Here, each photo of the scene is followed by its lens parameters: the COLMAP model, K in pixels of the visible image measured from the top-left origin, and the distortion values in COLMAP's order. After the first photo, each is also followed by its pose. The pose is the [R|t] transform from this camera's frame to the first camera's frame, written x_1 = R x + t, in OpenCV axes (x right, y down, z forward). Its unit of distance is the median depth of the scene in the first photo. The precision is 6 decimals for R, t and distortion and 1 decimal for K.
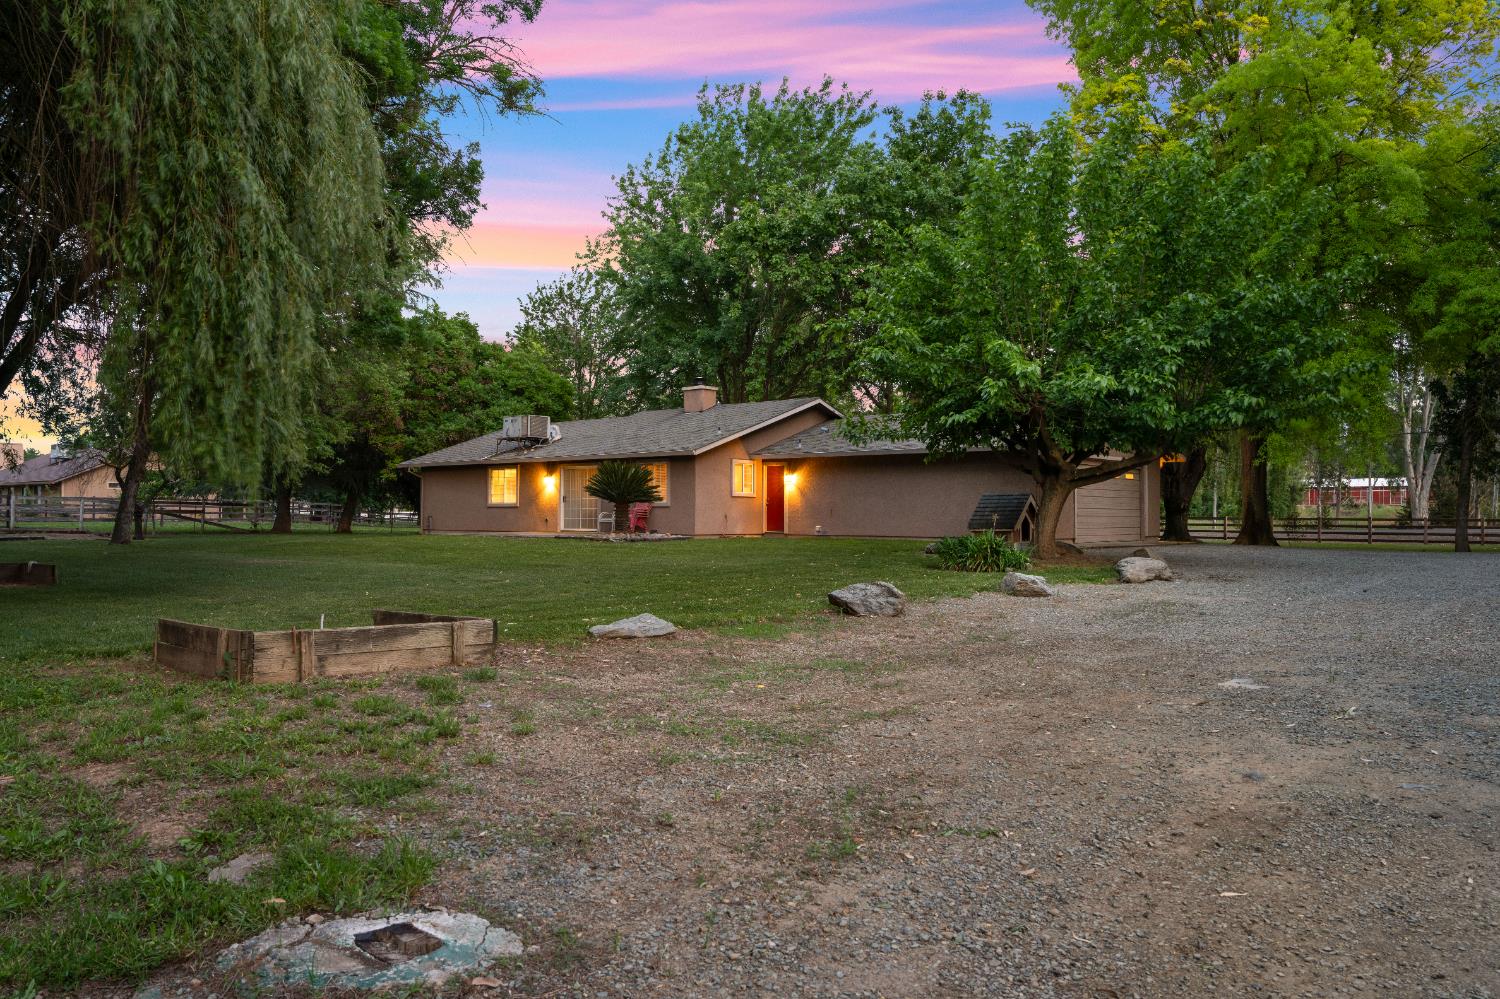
lens RADIAL K [[1144.1, 0, 750.0], [0, 1144.1, 499.5], [0, 0, 1]] dist [-0.010156, 0.000101]
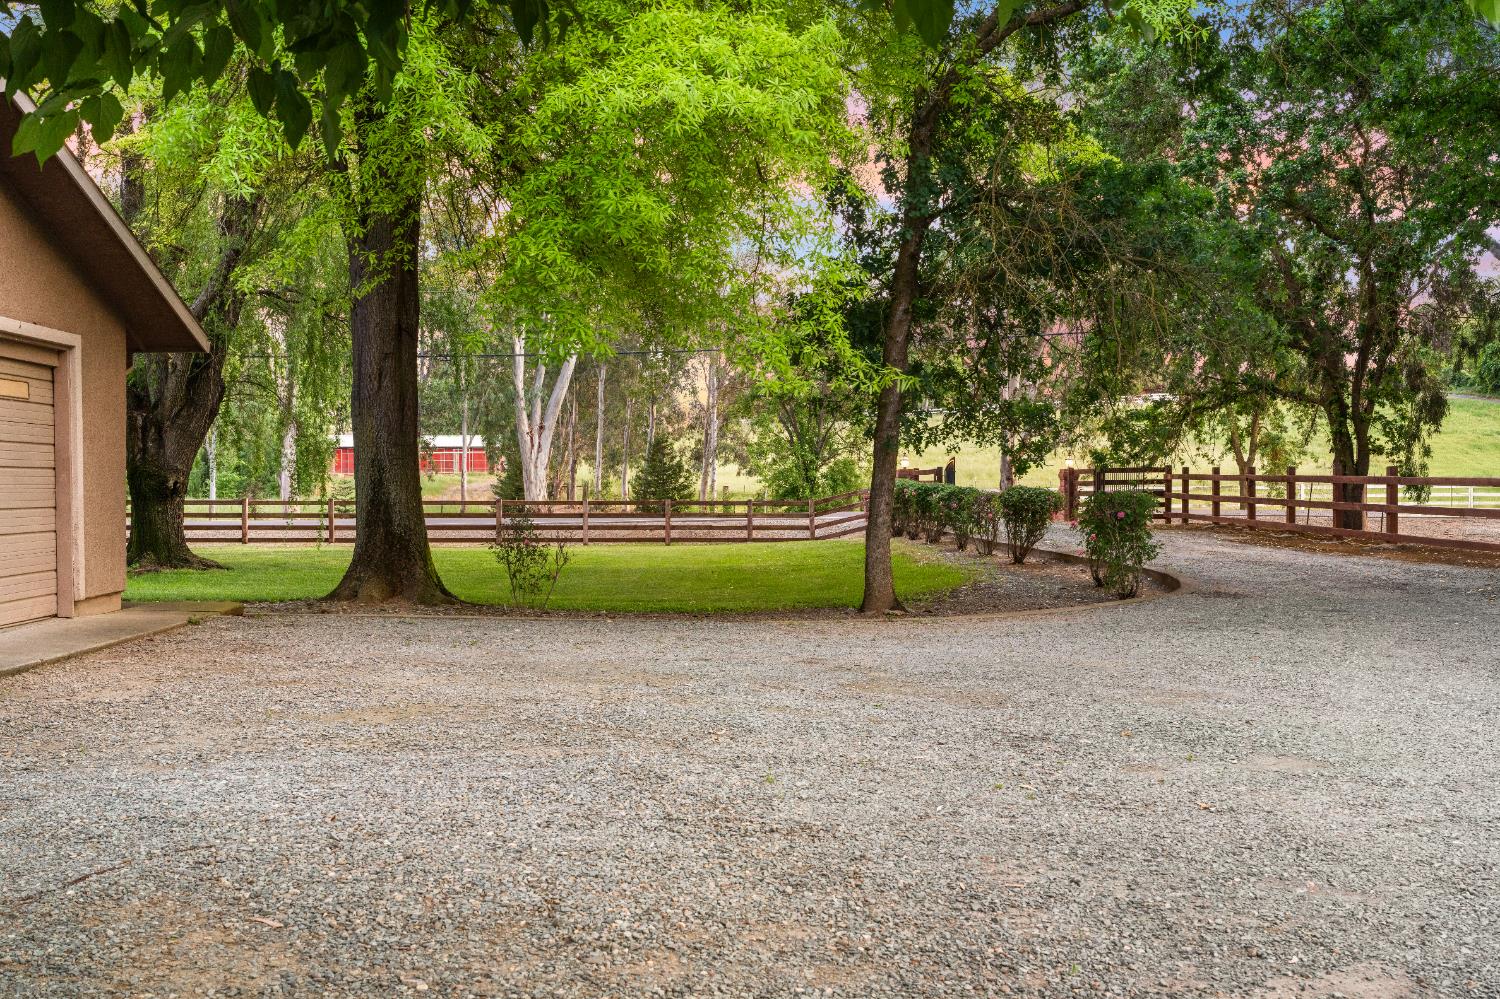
lens RADIAL K [[1531.2, 0, 750.0], [0, 1531.2, 499.5], [0, 0, 1]] dist [-0.005042, -0.004123]
pose [[0.739473, -0.011713, 0.673084, 0.141074], [-0.004102, 0.999752, 0.021904, -0.001474], [-0.673174, -0.018958, 0.739241, 0.398993]]
